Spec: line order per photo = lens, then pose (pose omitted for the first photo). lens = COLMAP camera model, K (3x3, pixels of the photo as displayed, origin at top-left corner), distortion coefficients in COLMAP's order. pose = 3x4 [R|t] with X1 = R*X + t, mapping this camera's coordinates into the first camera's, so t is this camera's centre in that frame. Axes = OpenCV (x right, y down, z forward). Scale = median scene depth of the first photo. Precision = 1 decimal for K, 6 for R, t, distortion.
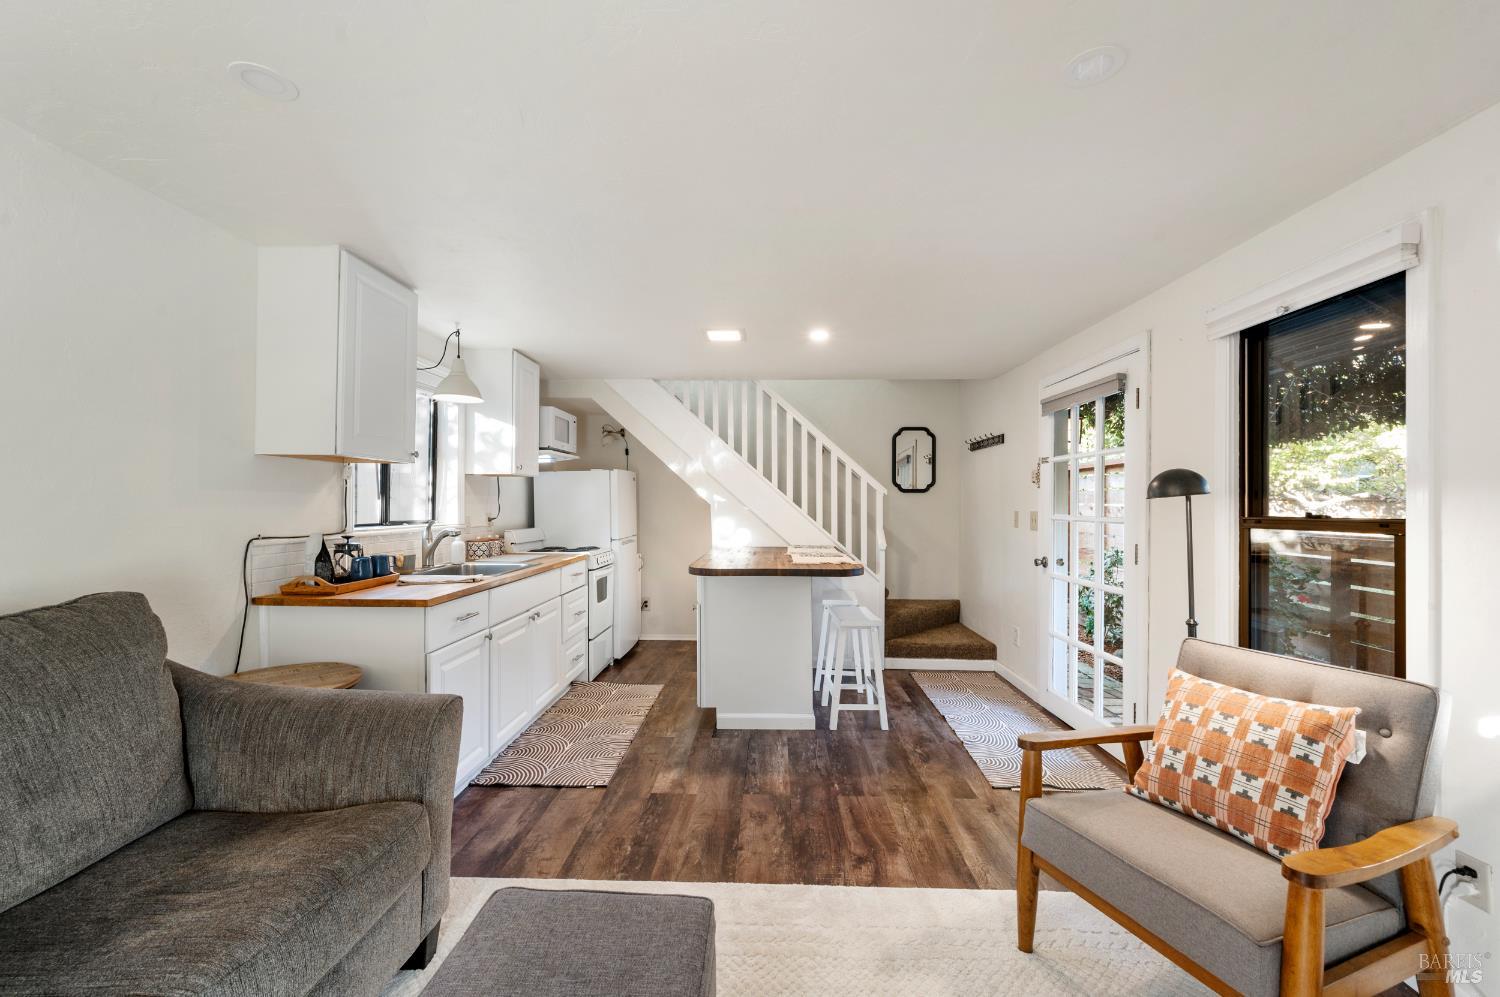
lens RADIAL K [[601.1, 0, 756.0], [0, 601.1, 499.3], [0, 0, 1]] dist [0.000102, 0.000722]
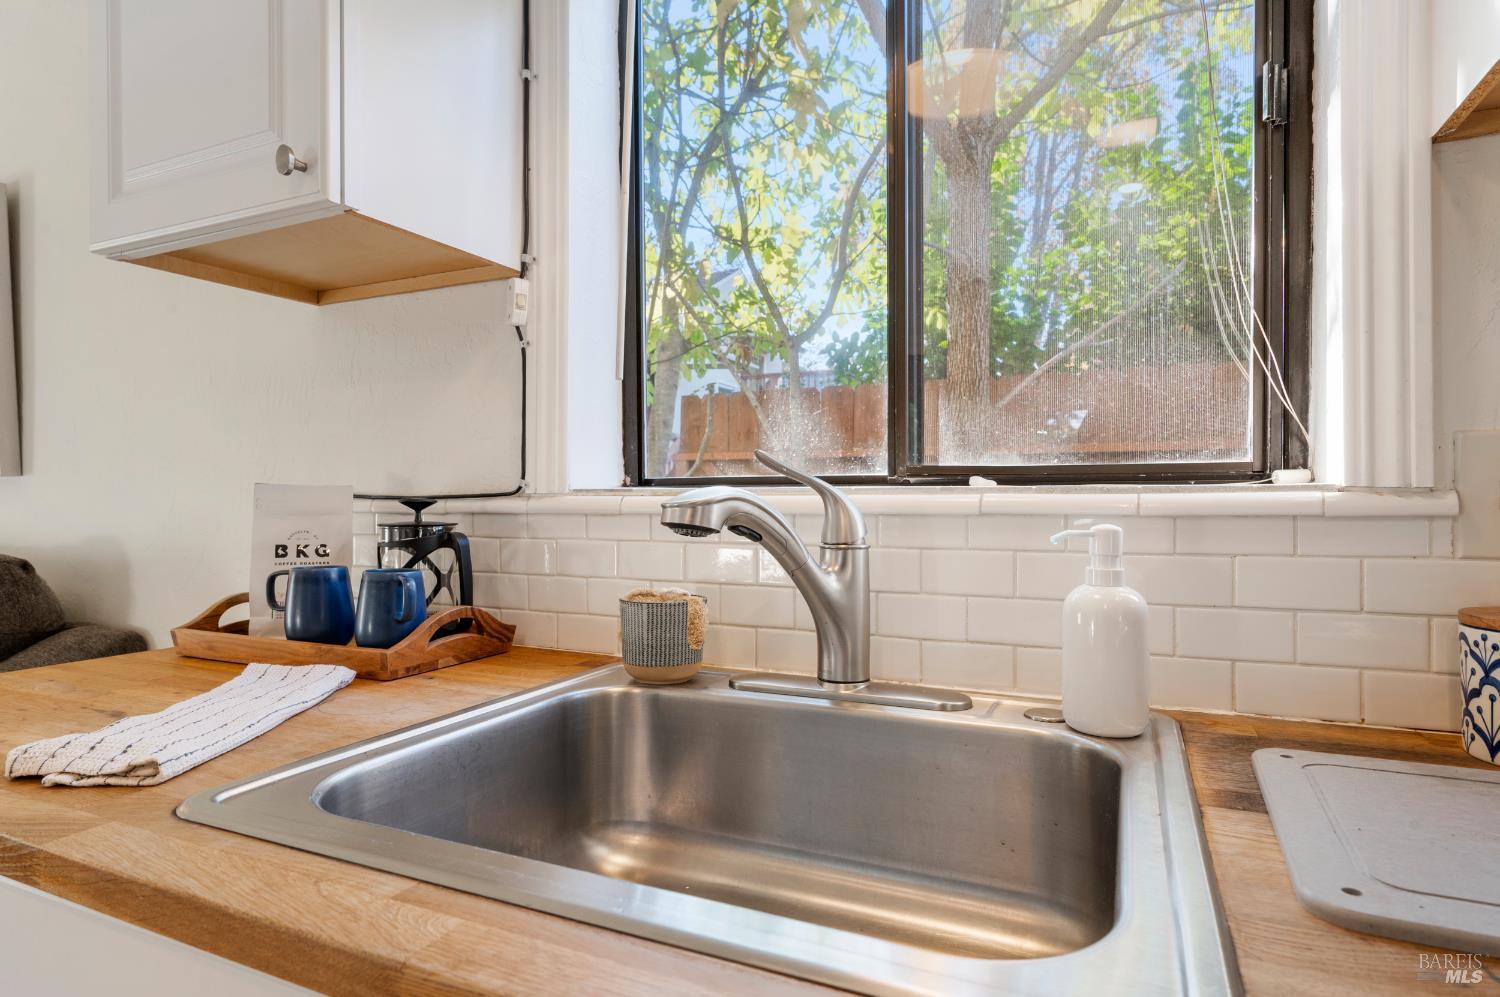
lens RADIAL K [[815.0, 0, 754.4], [0, 815.0, 499.9], [0, 0, 1]] dist [-0.001002, 0.000245]
pose [[-0.388373, -0.007287, -0.921473, -0.221542], [0.002363, 0.999958, -0.008903, 0.040618], [0.921499, -0.005635, -0.388339, 0.833399]]
